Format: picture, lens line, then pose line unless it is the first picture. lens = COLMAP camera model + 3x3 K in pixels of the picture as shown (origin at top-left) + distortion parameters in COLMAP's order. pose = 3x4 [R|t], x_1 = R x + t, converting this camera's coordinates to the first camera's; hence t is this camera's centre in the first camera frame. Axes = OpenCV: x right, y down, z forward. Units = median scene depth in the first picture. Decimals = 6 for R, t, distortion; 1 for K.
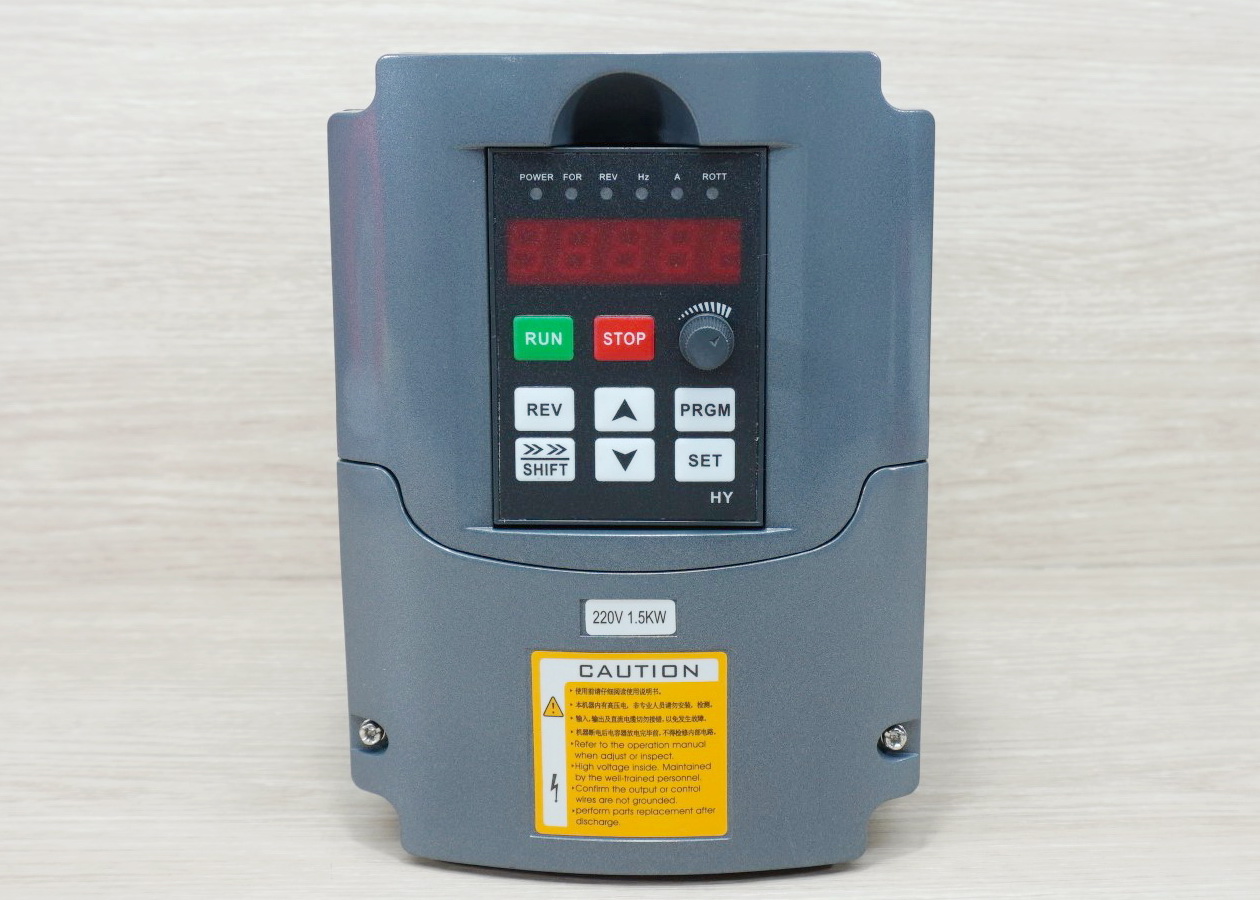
lens RADIAL K [[1654.6, 0, 644.2], [0, 1654.6, 375.3], [0, 0, 1]] dist [-0.041098, 0.000000]
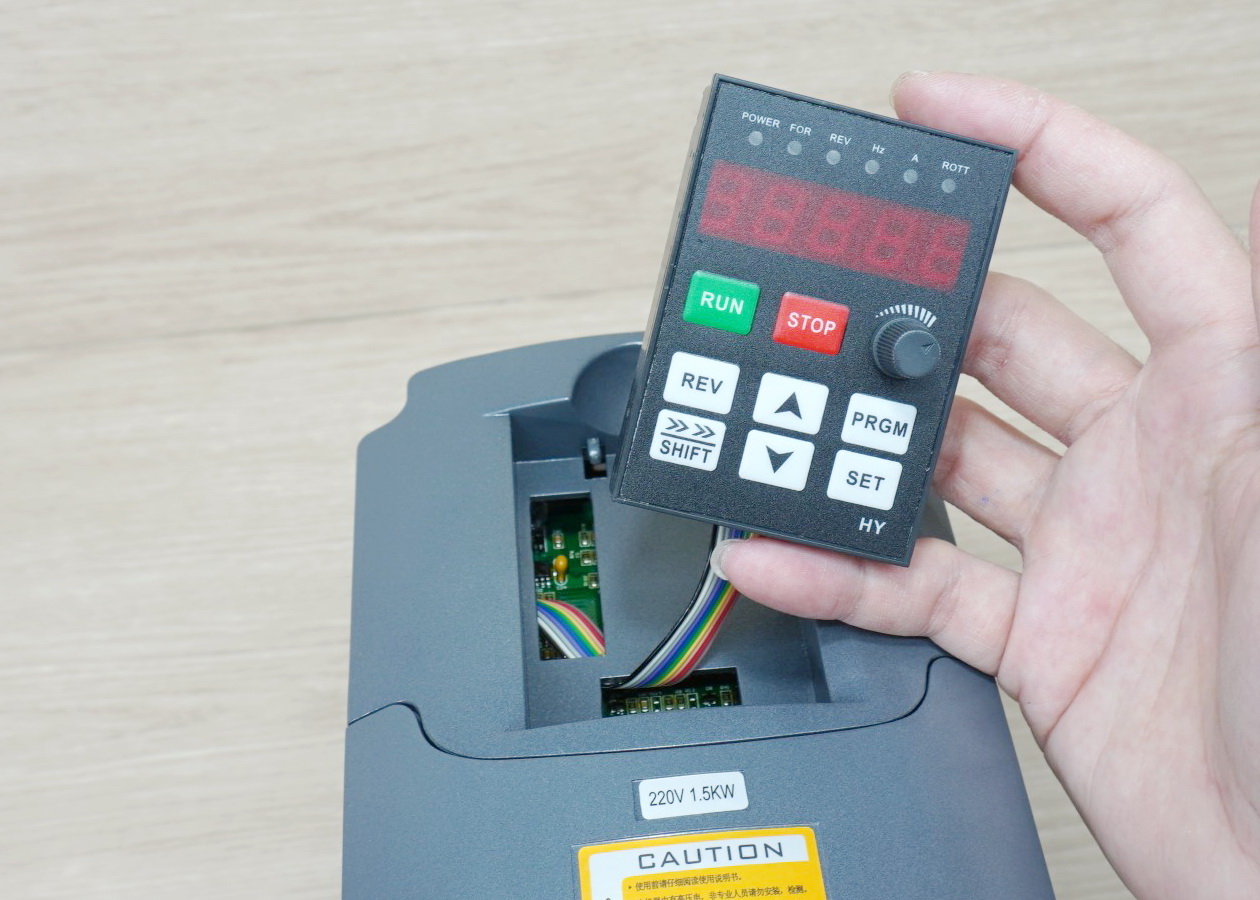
lens RADIAL K [[1654.6, 0, 629.1], [0, 1654.6, 394.7], [0, 0, 1]] dist [-0.041098, 0.000000]
pose [[0.994709, -0.082172, 0.061661, -0.040095], [0.030888, 0.811640, 0.583341, -0.473888], [-0.097981, -0.578349, 0.809884, 0.073822]]
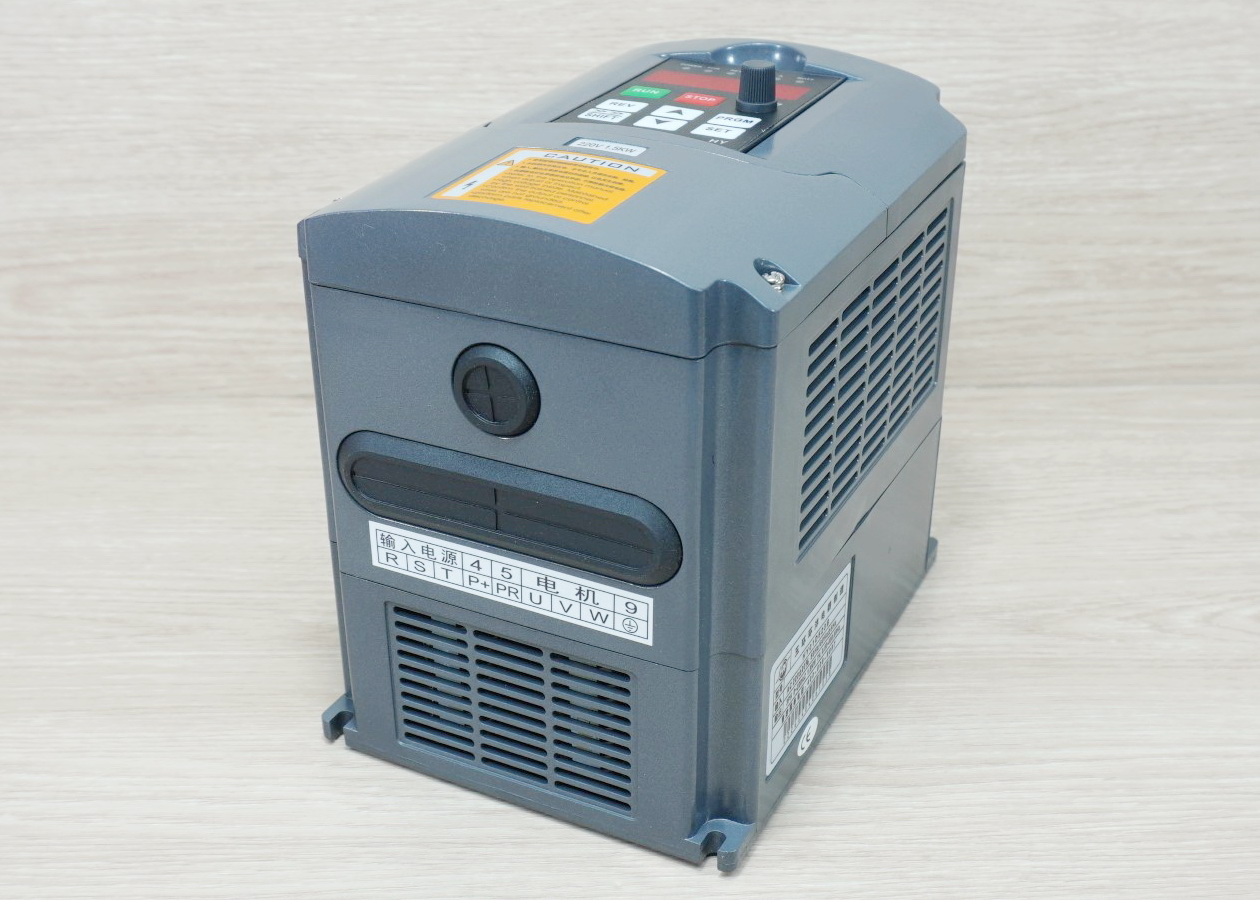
lens RADIAL K [[1654.6, 0, 594.7], [0, 1654.6, 479.5], [0, 0, 1]] dist [-0.041098, 0.000000]
pose [[0.999741, 0.003755, -0.022456, 0.019645], [0.003253, 0.952628, 0.304120, -0.181907], [0.022534, -0.304115, 0.952369, -0.139935]]
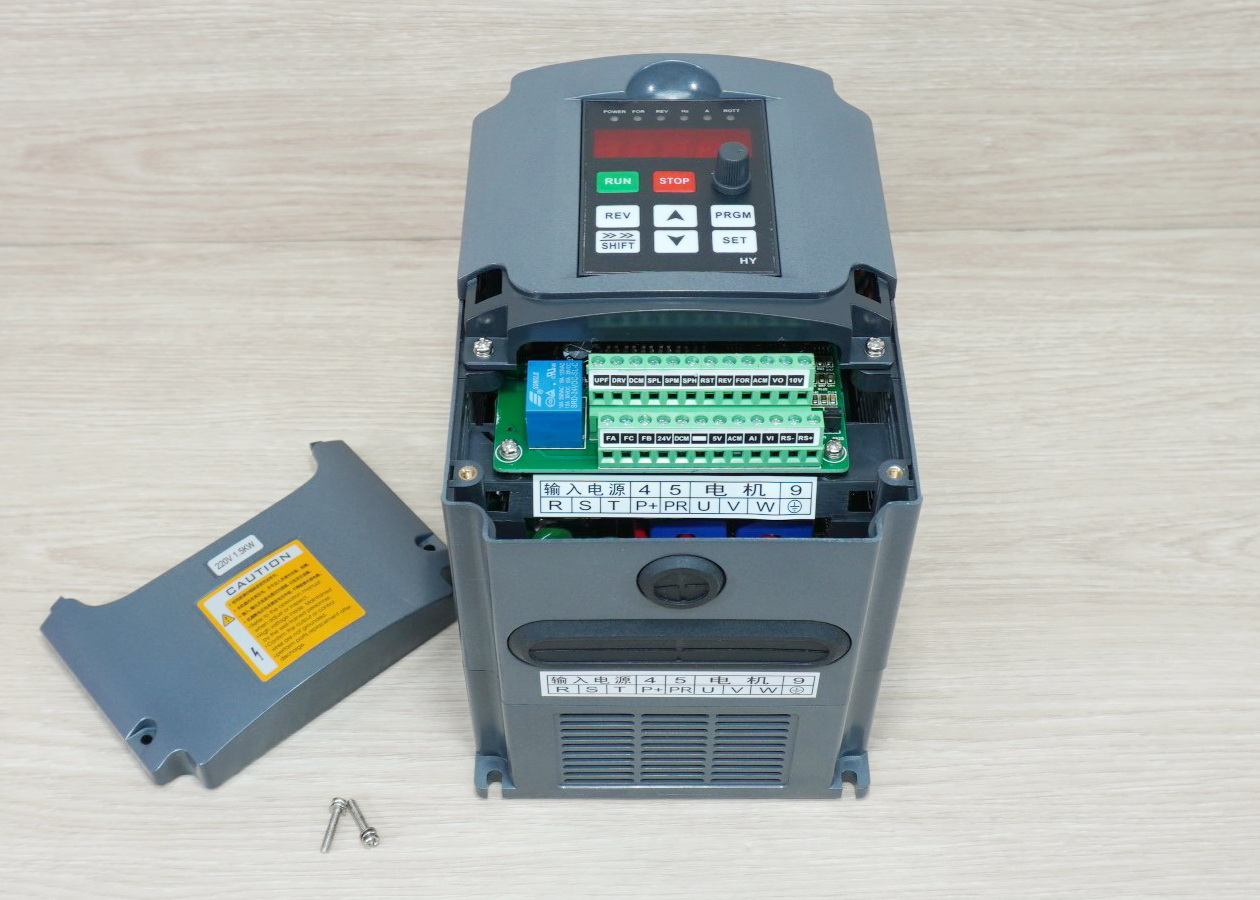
lens RADIAL K [[1654.6, 0, 613.7], [0, 1654.6, 417.5], [0, 0, 1]] dist [-0.041098, 0.000000]
pose [[0.999928, 0.008015, -0.008881, -0.057129], [-0.000793, 0.785193, 0.619250, -0.557636], [0.011937, -0.619199, 0.785143, -0.069647]]
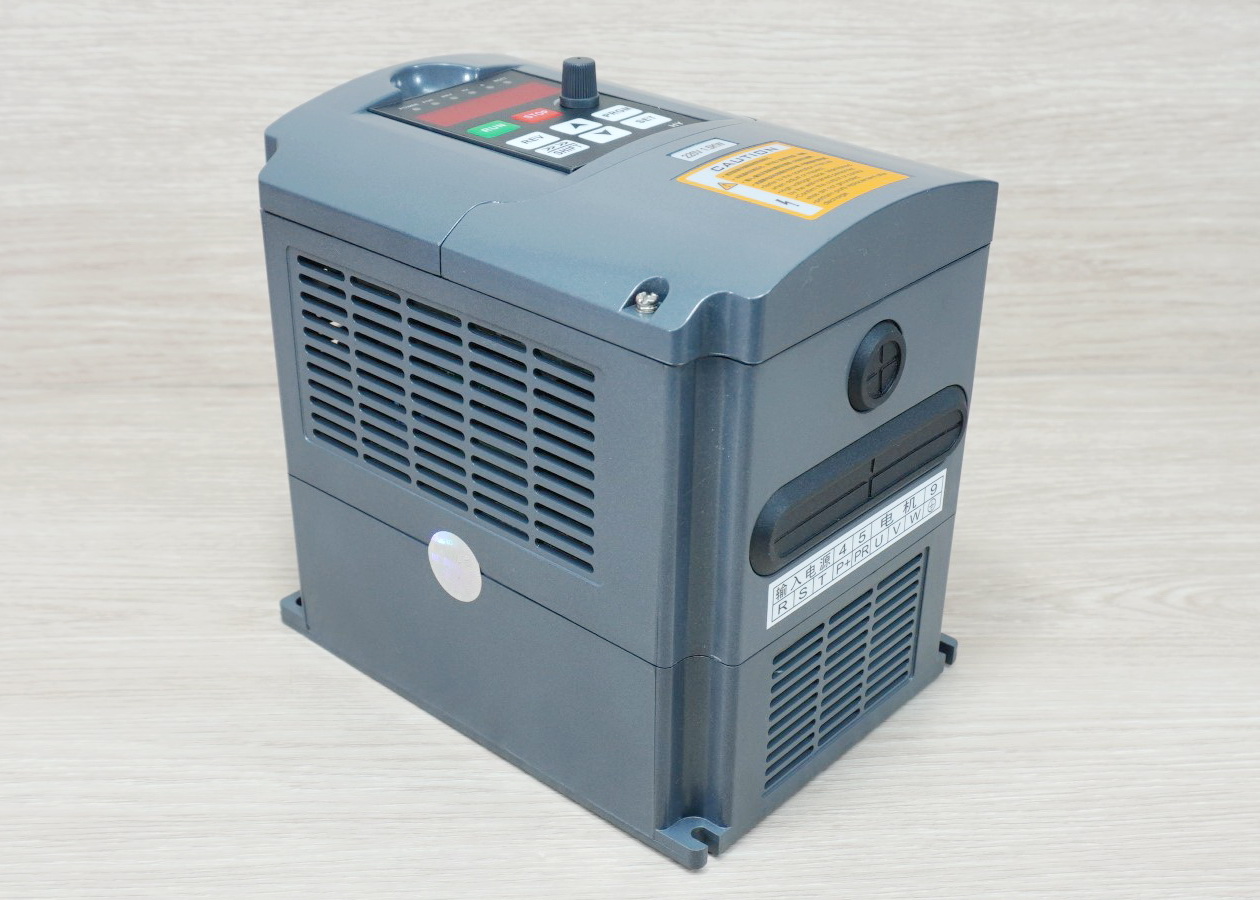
lens RADIAL K [[1654.6, 0, 607.5], [0, 1654.6, 513.8], [0, 0, 1]] dist [-0.041098, 0.000000]
pose [[0.999757, 0.001041, 0.022008, 0.027991], [-0.008254, 0.943849, 0.330275, -0.190016], [-0.020429, -0.330376, 0.943628, -0.166794]]
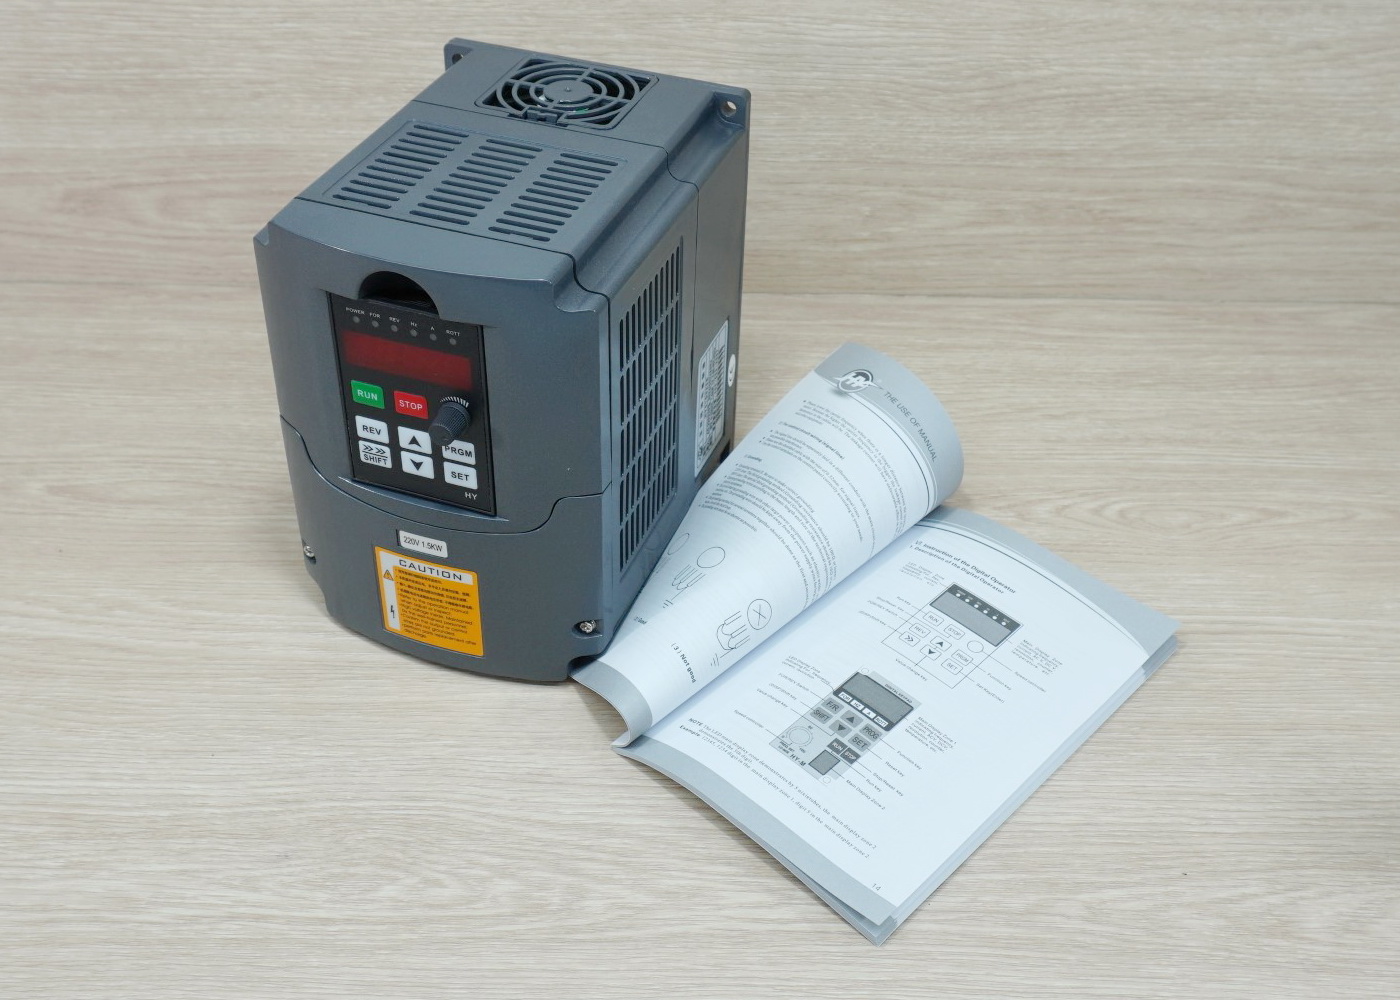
lens RADIAL K [[1657.5, 0, 693.5], [0, 1657.5, 496.0], [0, 0, 1]] dist [-0.039407, 0.000000]
pose [[0.999398, 0.034410, -0.004351, 0.068878], [-0.028242, 0.880163, 0.473831, -0.430926], [0.020134, -0.473423, 0.880605, -0.396332]]
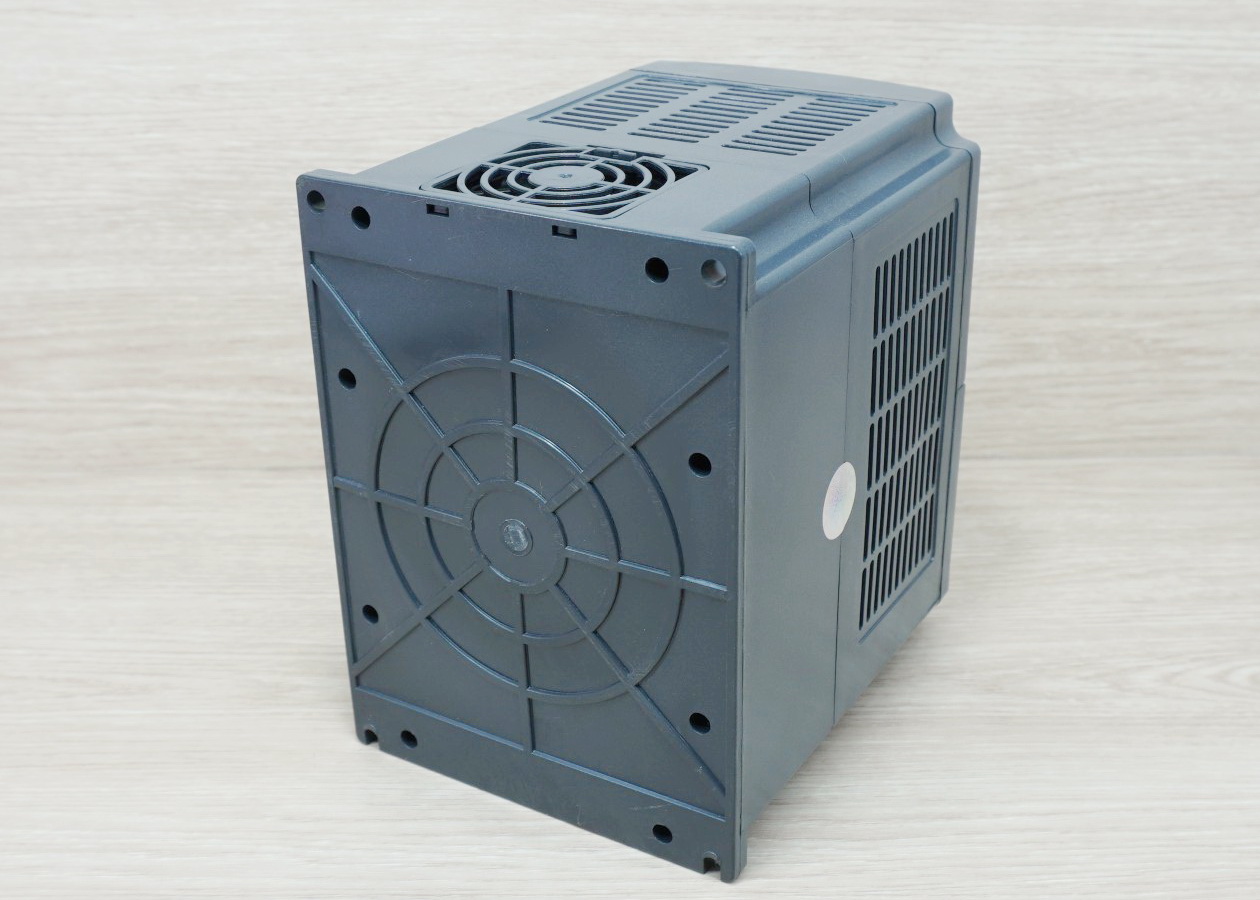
lens RADIAL K [[1654.6, 0, 593.0], [0, 1654.6, 453.6], [0, 0, 1]] dist [-0.041098, 0.000000]
pose [[0.999652, 0.001492, -0.026319, 0.045714], [0.004376, 0.975154, 0.221484, -0.153385], [0.025996, -0.221522, 0.974809, -0.155538]]
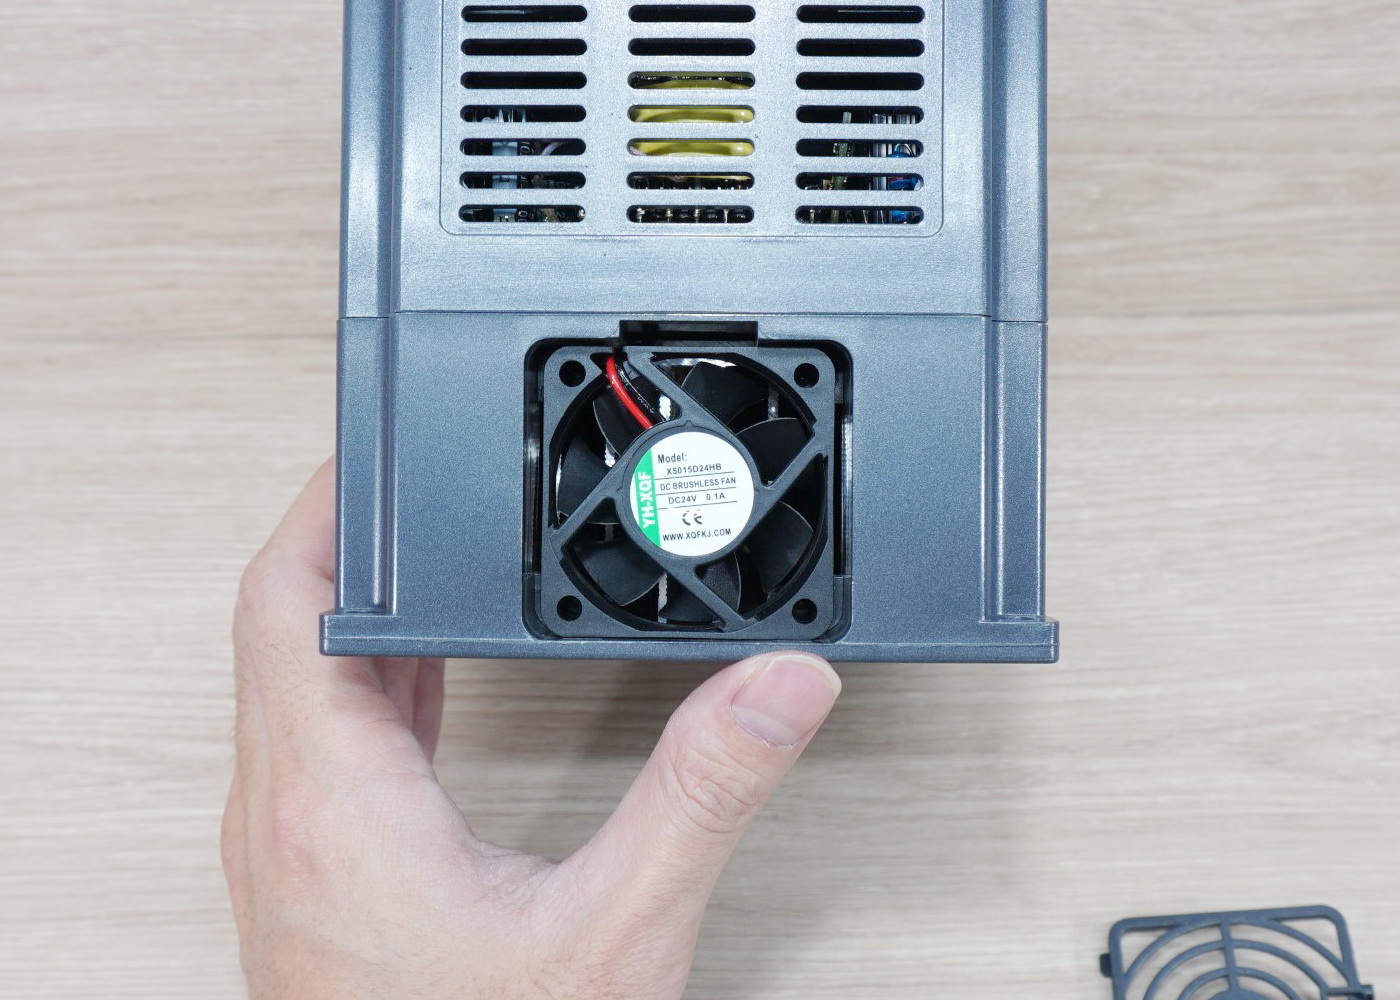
lens RADIAL K [[1657.5, 0, 672.8], [0, 1657.5, 445.9], [0, 0, 1]] dist [-0.039407, 0.000000]
pose [[0.999922, -0.001547, -0.012419, -0.014363], [0.008079, 0.837660, 0.546132, -0.344331], [0.009558, -0.546189, 0.837607, 0.178091]]
